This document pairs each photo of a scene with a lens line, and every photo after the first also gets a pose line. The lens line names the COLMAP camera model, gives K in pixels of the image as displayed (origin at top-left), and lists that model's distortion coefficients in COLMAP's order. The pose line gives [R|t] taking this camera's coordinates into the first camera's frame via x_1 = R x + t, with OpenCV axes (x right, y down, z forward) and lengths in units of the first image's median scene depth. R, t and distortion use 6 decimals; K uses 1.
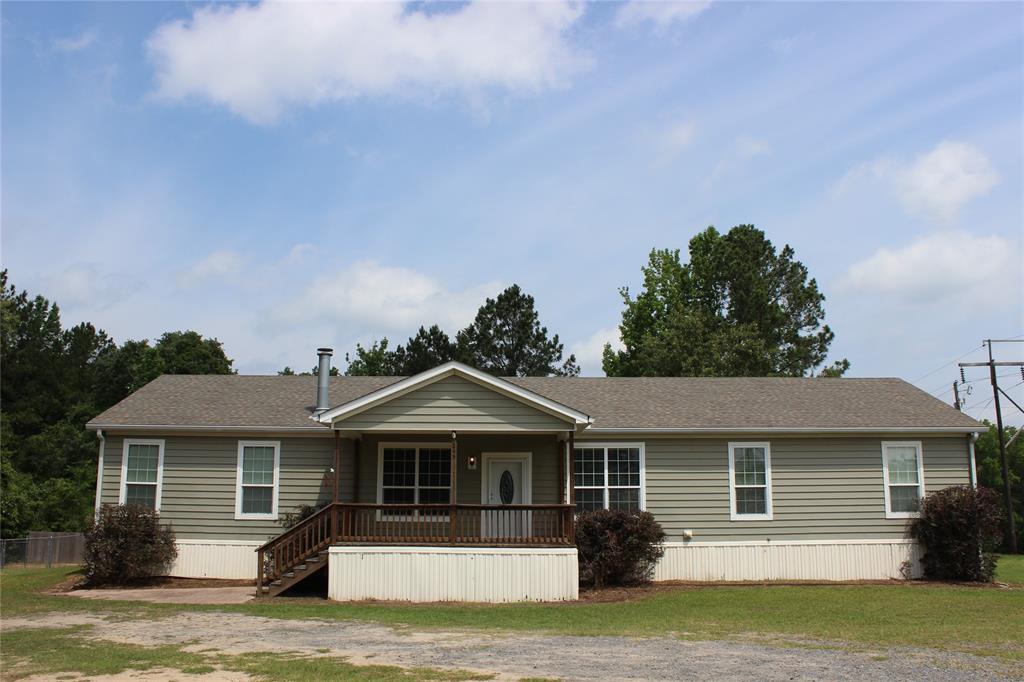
lens RADIAL K [[869.7, 0, 512.0], [0, 869.7, 341.0], [0, 0, 1]] dist [-0.161047, 0.136770]
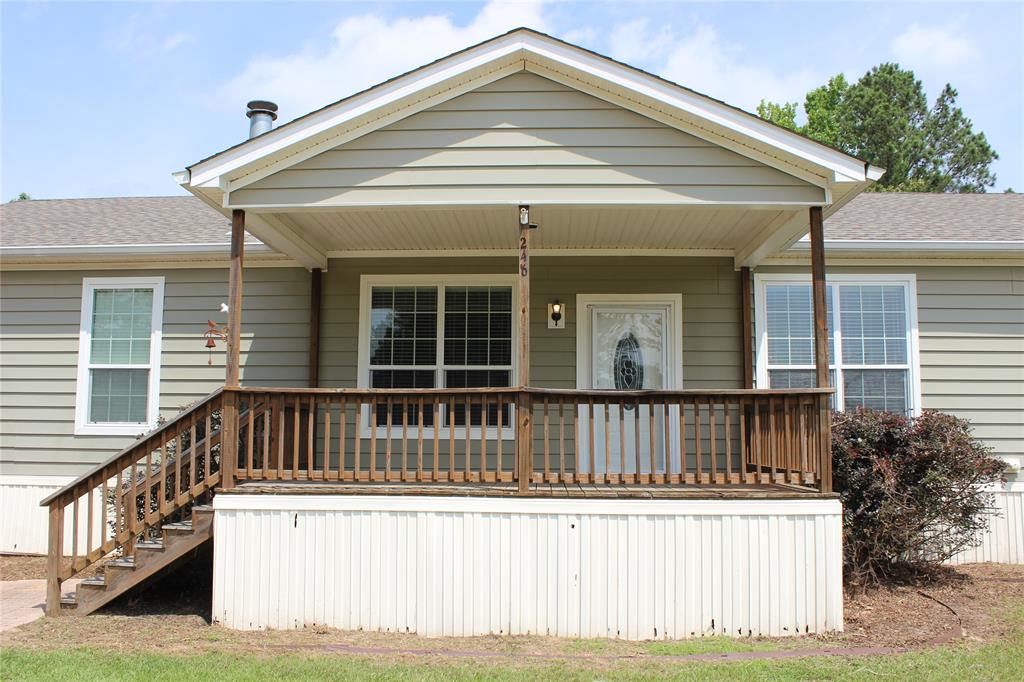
lens RADIAL K [[869.7, 0, 512.0], [0, 869.7, 341.0], [0, 0, 1]] dist [-0.161047, 0.136770]
pose [[0.998539, -0.002791, -0.053962, -0.044815], [0.006781, 0.997244, 0.073887, 0.119526], [0.053607, -0.074145, 0.995806, 0.526248]]
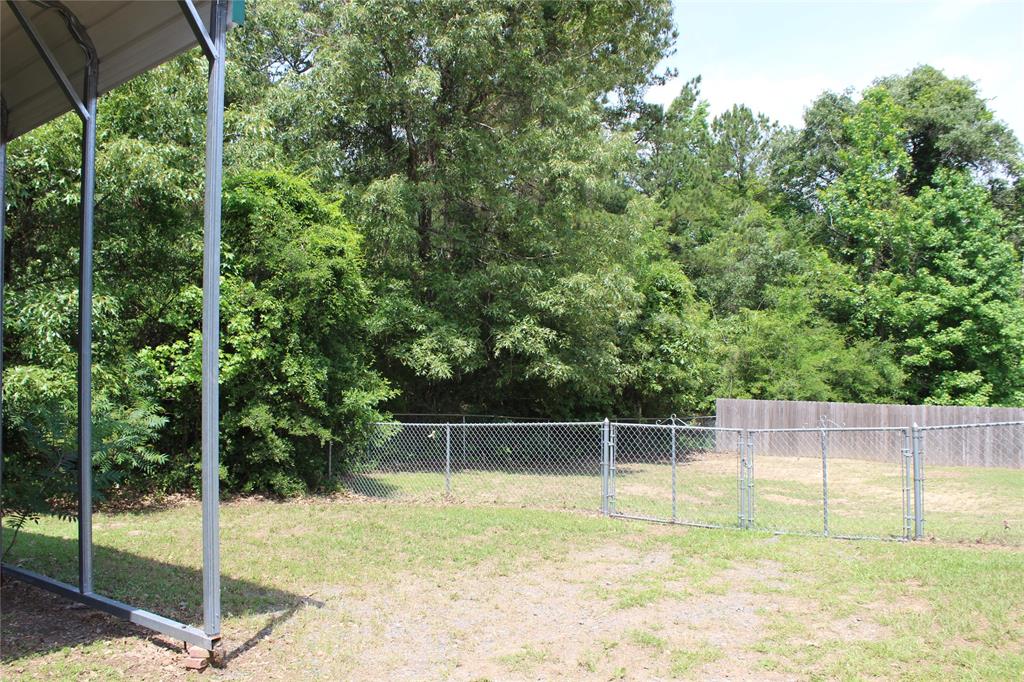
lens RADIAL K [[869.7, 0, 512.0], [0, 869.7, 341.0], [0, 0, 1]] dist [-0.161047, 0.136770]
pose [[0.772157, -0.003476, -0.635423, -0.682033], [0.107754, 0.986219, 0.125546, 0.220805], [0.626229, -0.165411, 0.761890, 1.027834]]
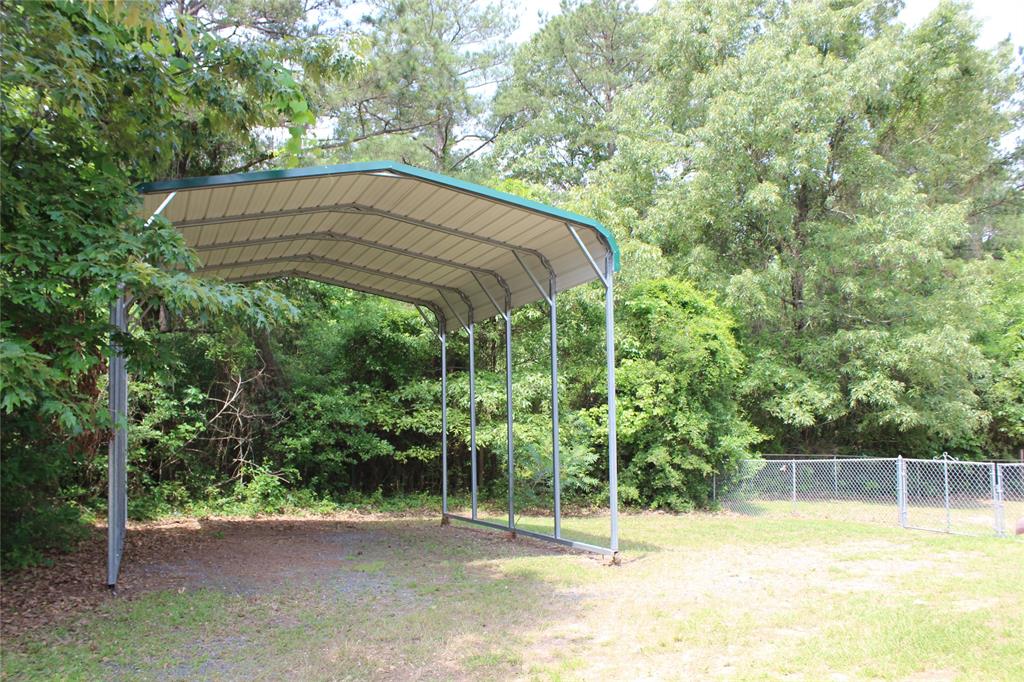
lens RADIAL K [[869.7, 0, 512.0], [0, 869.7, 341.0], [0, 0, 1]] dist [-0.161047, 0.136770]
pose [[0.383555, -0.066827, -0.921097, -0.461679], [0.181485, 0.983385, 0.004226, 0.187370], [0.905510, -0.168786, 0.389310, 0.918120]]
